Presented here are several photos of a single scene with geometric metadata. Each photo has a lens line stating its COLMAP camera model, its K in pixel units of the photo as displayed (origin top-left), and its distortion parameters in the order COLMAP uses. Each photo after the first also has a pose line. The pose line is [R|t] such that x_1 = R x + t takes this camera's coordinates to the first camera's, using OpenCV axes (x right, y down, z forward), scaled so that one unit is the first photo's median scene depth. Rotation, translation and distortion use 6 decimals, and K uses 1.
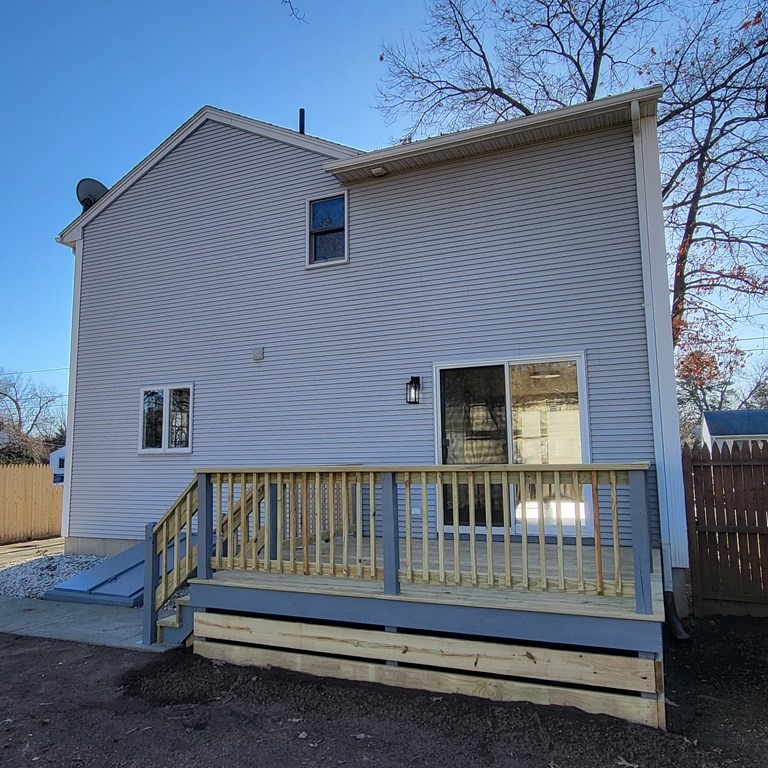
lens RADIAL K [[617.1, 0, 381.9], [0, 617.1, 380.4], [0, 0, 1]] dist [-0.018113, 0.019385]
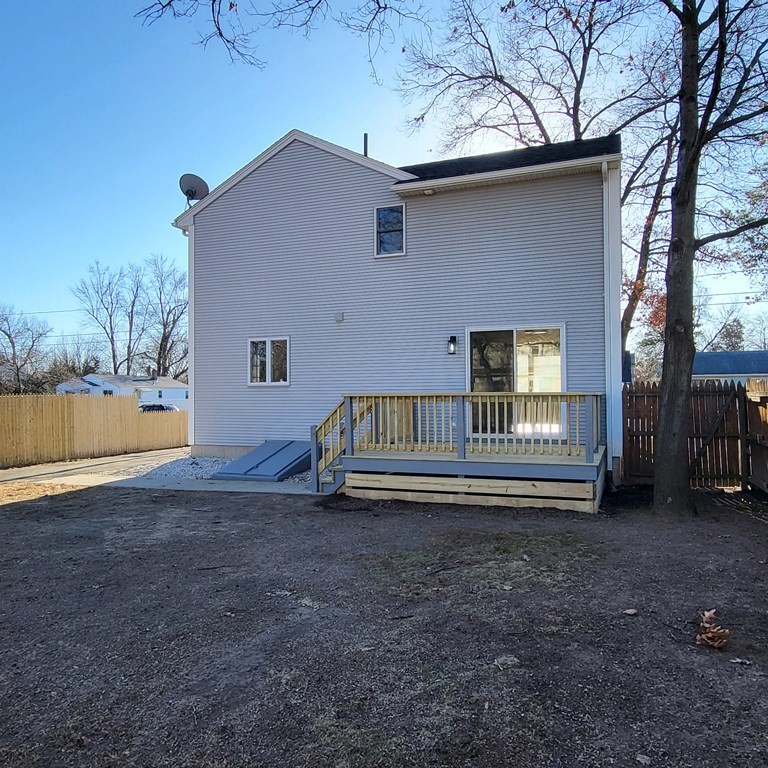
lens RADIAL K [[617.1, 0, 381.9], [0, 617.1, 380.4], [0, 0, 1]] dist [-0.018113, 0.019385]
pose [[0.999345, 0.008199, 0.035244, -0.154468], [-0.011817, 0.994538, 0.103704, -0.047494], [-0.034201, -0.104052, 0.993984, -0.448016]]
